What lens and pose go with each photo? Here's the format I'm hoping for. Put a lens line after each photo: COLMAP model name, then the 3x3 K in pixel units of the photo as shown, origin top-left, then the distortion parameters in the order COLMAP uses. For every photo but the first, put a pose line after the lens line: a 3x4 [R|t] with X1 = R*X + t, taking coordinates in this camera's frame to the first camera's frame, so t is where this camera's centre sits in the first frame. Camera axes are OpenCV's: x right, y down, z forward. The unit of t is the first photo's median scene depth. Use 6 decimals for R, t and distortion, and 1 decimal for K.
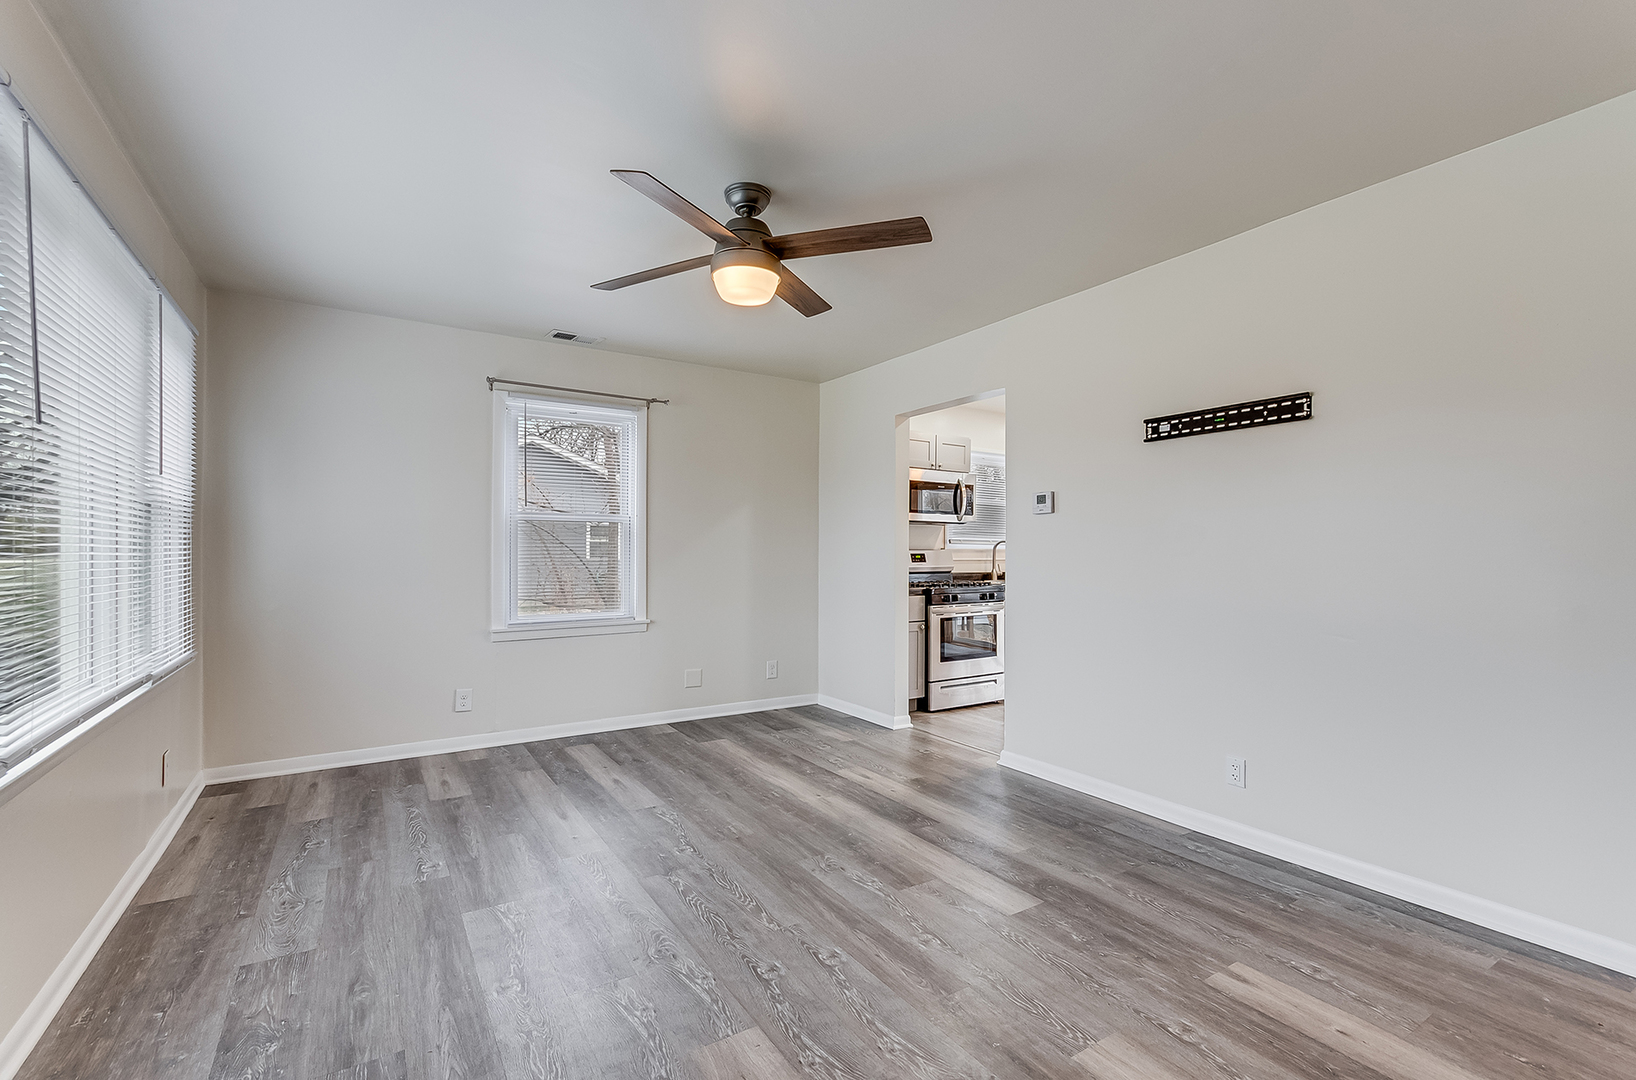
lens RADIAL K [[727.9, 0, 822.0], [0, 727.9, 545.7], [0, 0, 1]] dist [0.001429, -0.000024]
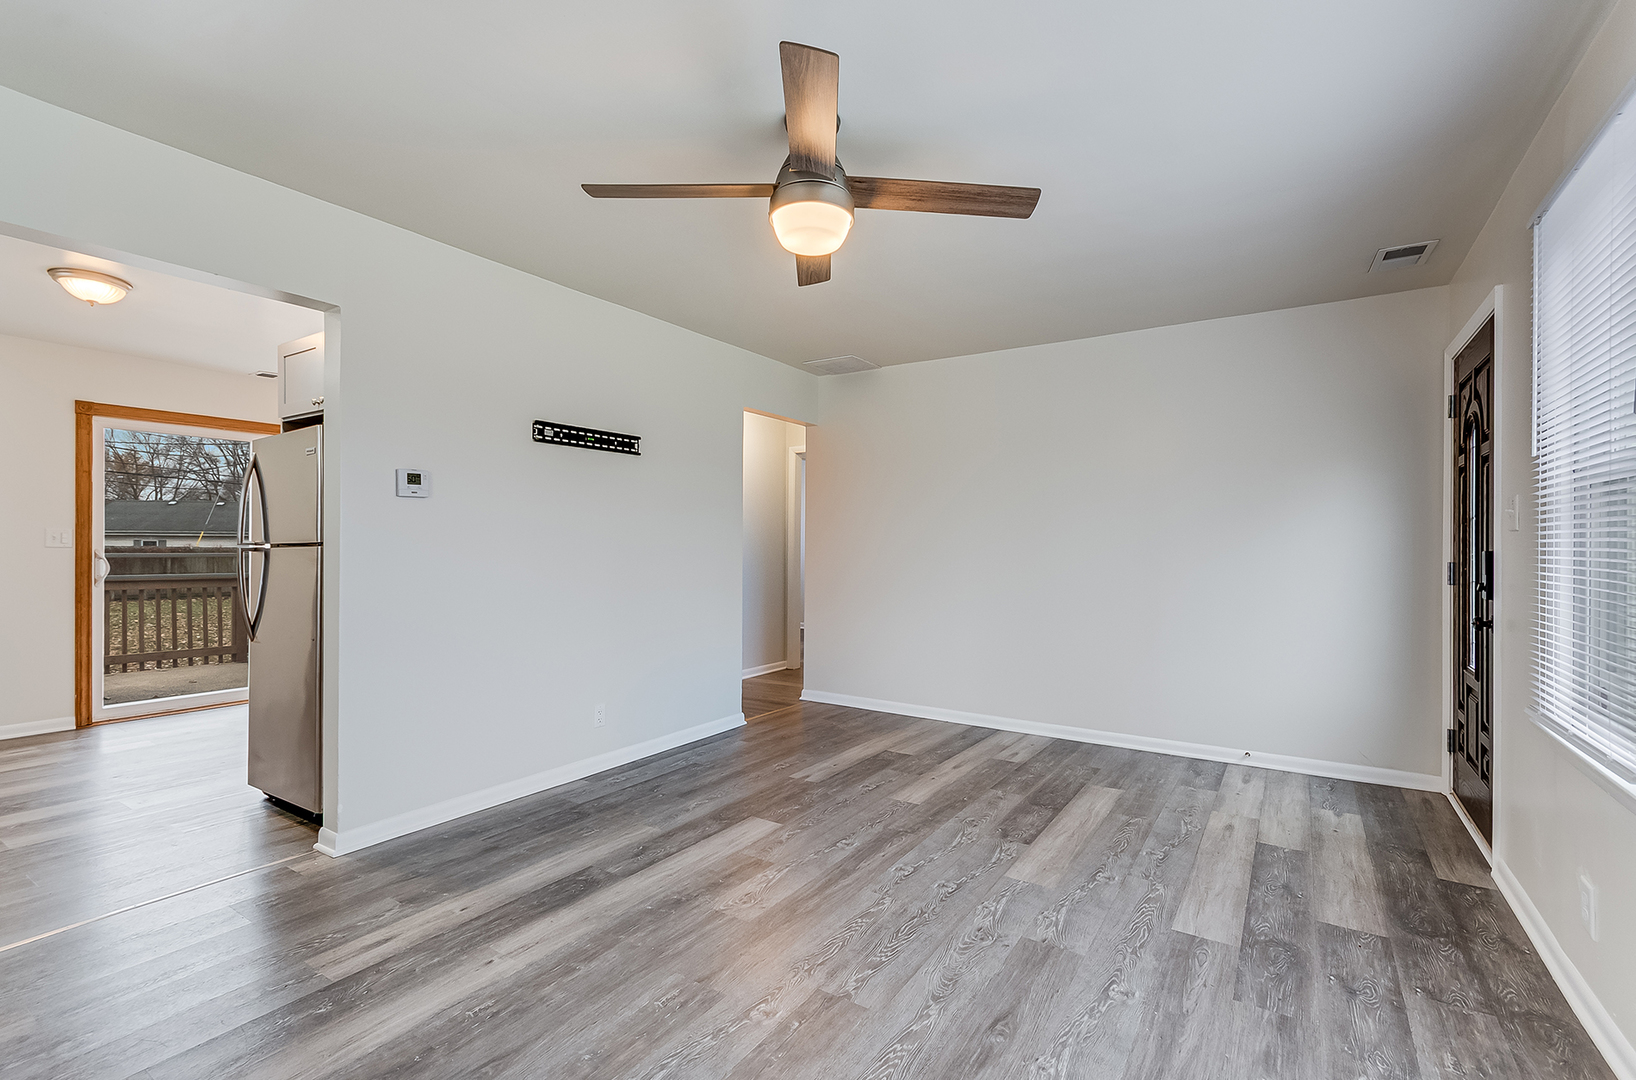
lens RADIAL K [[727.9, 0, 820.7], [0, 727.9, 542.5], [0, 0, 1]] dist [0.001429, -0.000024]
pose [[-0.410916, -0.002796, 0.911669, -0.867397], [-0.012034, 0.999925, -0.002357, 0.001956], [-0.911594, -0.011940, -0.410919, 1.333195]]
